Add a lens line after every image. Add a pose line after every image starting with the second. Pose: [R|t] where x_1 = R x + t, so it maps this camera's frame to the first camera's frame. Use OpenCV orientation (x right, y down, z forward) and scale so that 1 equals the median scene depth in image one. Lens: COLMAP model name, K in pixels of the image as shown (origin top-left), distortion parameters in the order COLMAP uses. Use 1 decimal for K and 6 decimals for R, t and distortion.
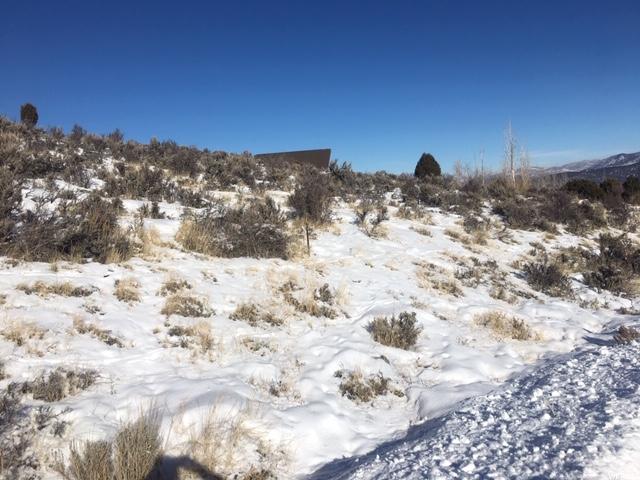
lens RADIAL K [[533.3, 0, 317.7], [0, 533.3, 239.8], [0, 0, 1]] dist [0.051467, -0.036160]
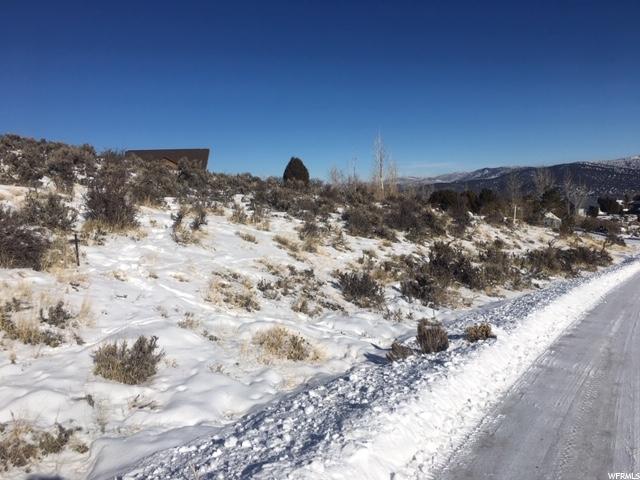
lens RADIAL K [[533.3, 0, 322.0], [0, 533.3, 239.0], [0, 0, 1]] dist [0.051467, -0.036160]
pose [[0.976580, 0.015184, 0.214619, 0.143065], [-0.013594, 0.999868, -0.008883, -0.007037], [-0.214725, 0.005758, 0.976658, 0.069570]]
